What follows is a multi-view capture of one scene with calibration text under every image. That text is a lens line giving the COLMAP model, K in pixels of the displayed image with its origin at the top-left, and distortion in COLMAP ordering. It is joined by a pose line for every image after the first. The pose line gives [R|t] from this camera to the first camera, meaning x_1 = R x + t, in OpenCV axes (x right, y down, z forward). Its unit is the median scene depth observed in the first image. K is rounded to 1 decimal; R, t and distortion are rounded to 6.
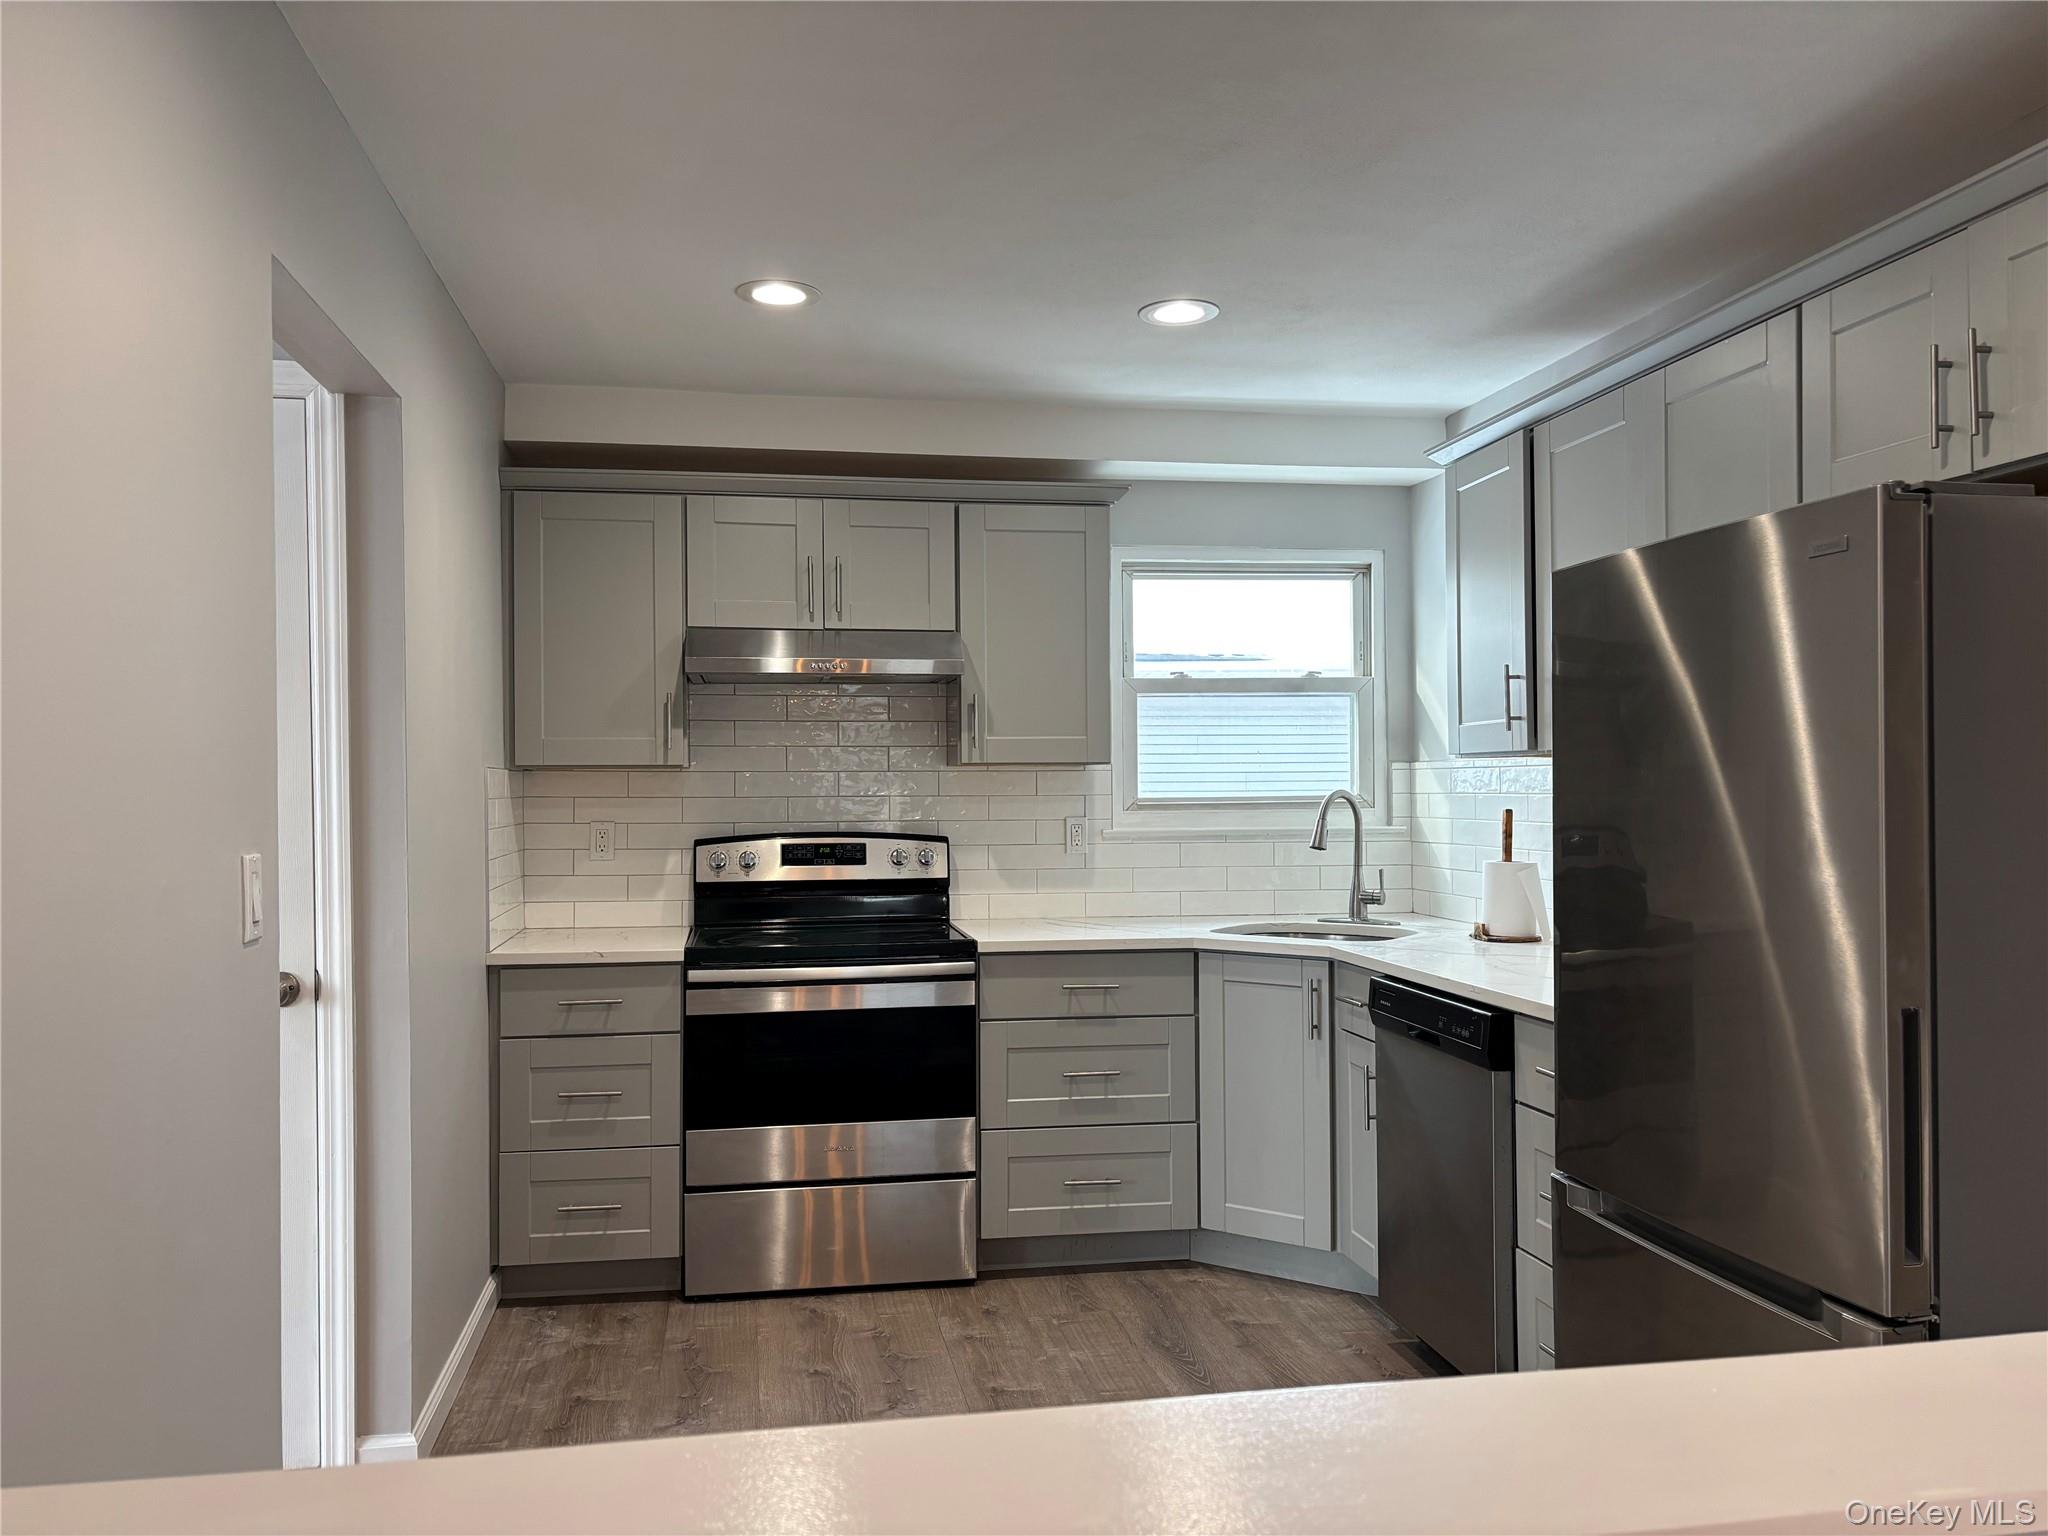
lens RADIAL K [[1551.2, 0, 1014.5], [0, 1551.2, 778.9], [0, 0, 1]] dist [0.034120, -0.003440]
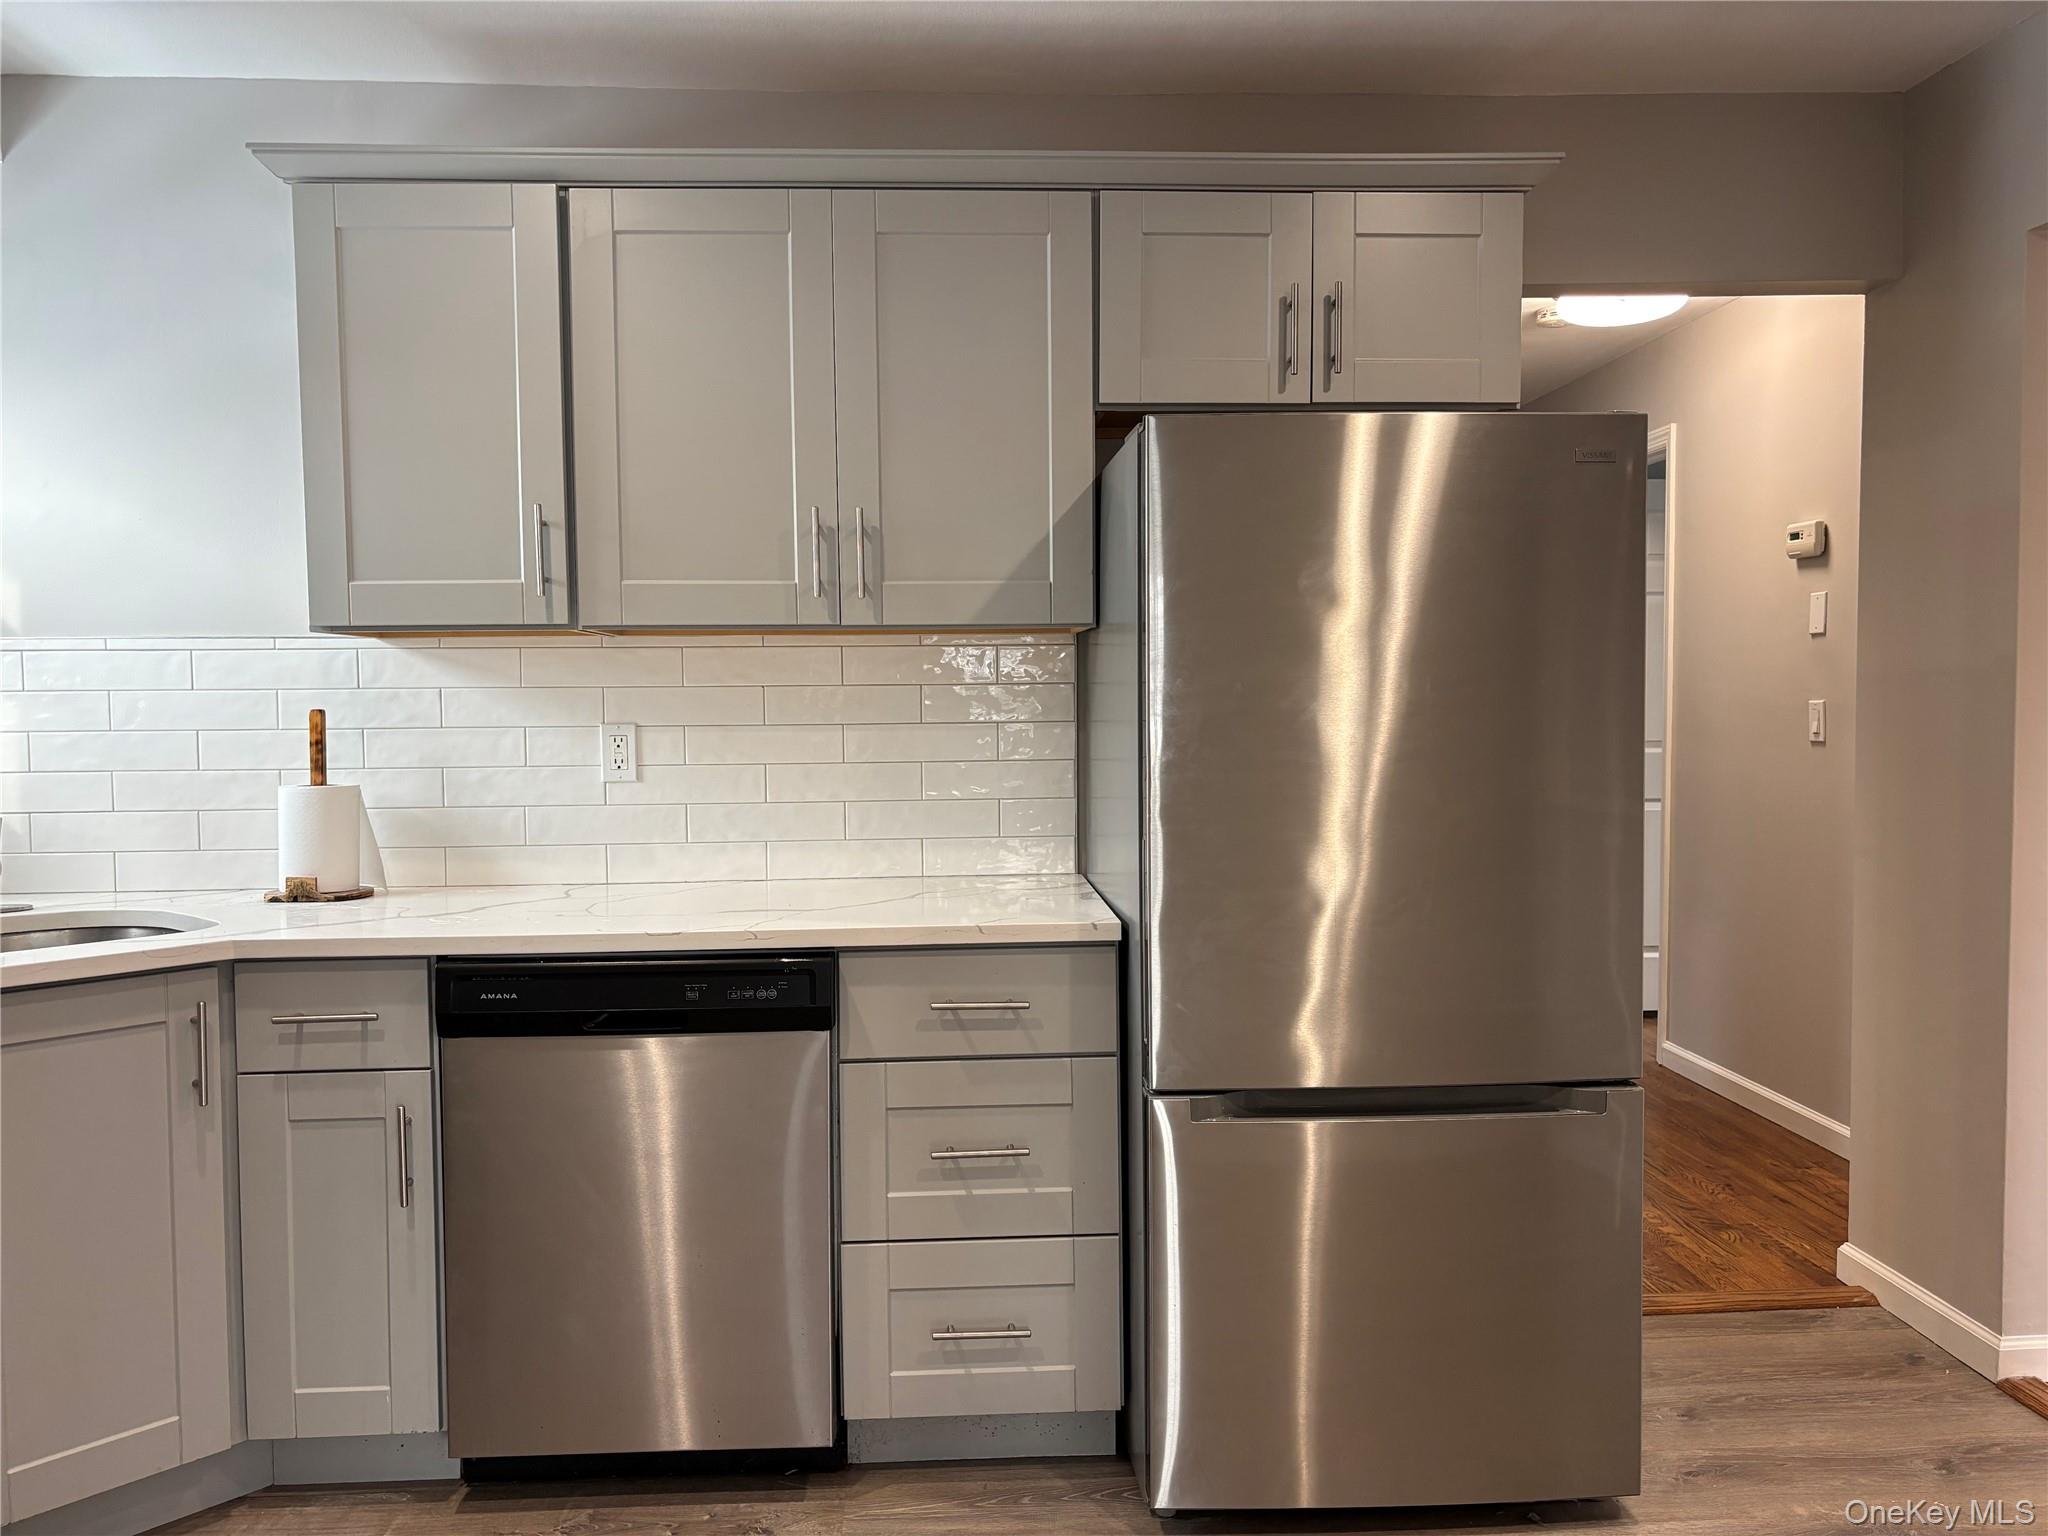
lens RADIAL K [[1551.2, 0, 1014.5], [0, 1551.2, 778.9], [0, 0, 1]] dist [0.034120, -0.003440]
pose [[0.114299, -0.050104, 0.992182, -0.385609], [0.006239, 0.998744, 0.049717, 0.018904], [-0.993427, 0.000507, 0.114468, 0.698169]]
